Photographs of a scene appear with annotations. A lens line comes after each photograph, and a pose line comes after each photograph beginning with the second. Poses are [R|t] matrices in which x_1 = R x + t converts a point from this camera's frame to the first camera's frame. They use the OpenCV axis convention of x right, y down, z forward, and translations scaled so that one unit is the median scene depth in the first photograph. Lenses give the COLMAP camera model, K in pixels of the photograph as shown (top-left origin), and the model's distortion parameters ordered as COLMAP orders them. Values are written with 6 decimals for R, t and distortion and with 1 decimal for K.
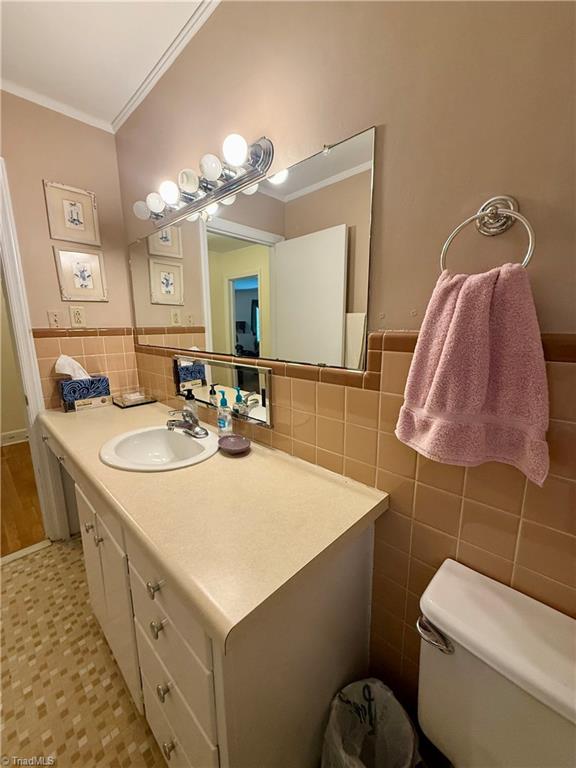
lens RADIAL K [[307.9, 0, 288.6], [0, 307.9, 382.0], [0, 0, 1]] dist [0.002830, 0.000658]
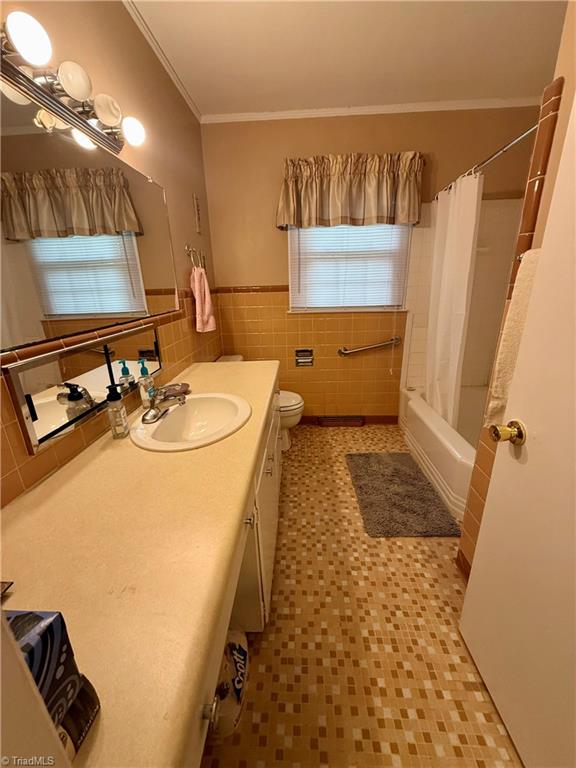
lens RADIAL K [[307.9, 0, 288.1], [0, 307.9, 382.3], [0, 0, 1]] dist [0.002830, 0.000658]
pose [[-0.664764, -0.205708, 0.718174, -1.419043], [0.176546, 0.890852, 0.418586, -0.267593], [-0.725893, 0.405052, -0.555889, 1.434576]]
